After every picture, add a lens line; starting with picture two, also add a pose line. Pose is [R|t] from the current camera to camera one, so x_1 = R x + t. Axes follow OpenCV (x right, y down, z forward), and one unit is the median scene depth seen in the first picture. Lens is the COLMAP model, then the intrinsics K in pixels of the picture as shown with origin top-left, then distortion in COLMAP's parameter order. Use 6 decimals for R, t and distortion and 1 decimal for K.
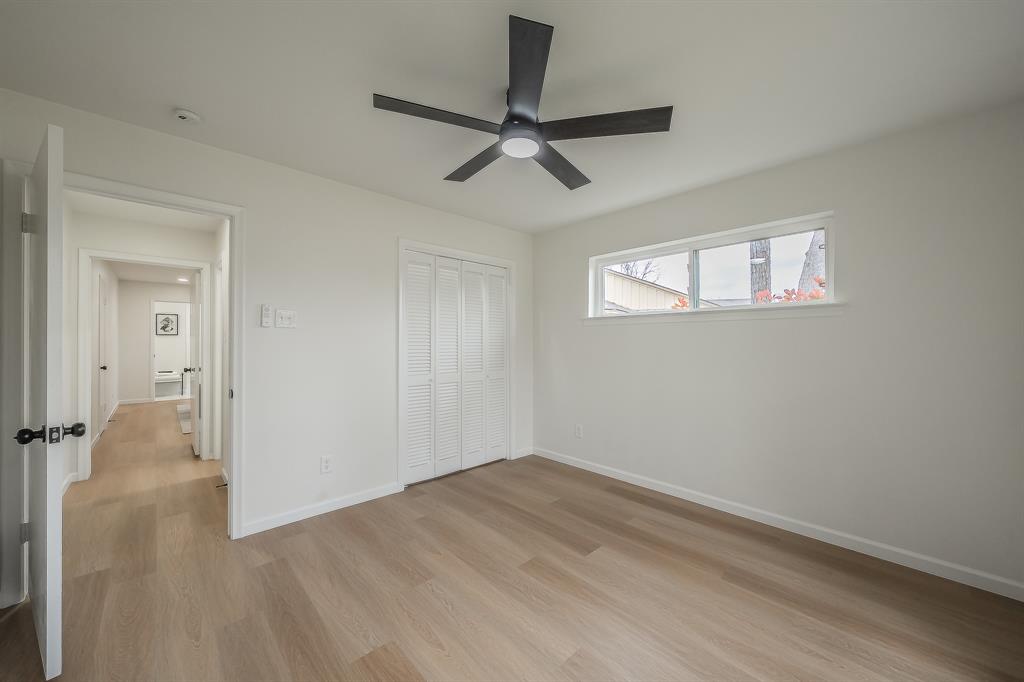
lens RADIAL K [[386.1, 0, 508.4], [0, 386.1, 330.6], [0, 0, 1]] dist [-0.000136, -0.000085]
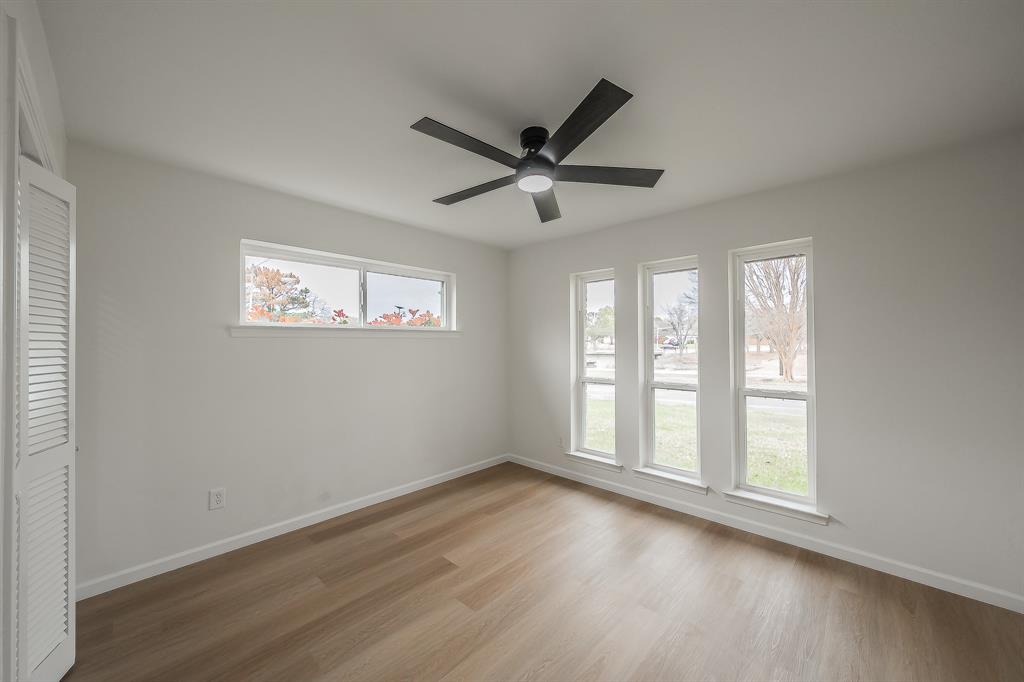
lens RADIAL K [[386.1, 0, 508.4], [0, 386.1, 330.6], [0, 0, 1]] dist [-0.000136, -0.000085]
pose [[-0.070112, 0.033825, 0.996965, -0.795310], [-0.018878, 0.999201, -0.035229, -0.013933], [-0.997360, -0.021291, -0.069418, 0.876835]]
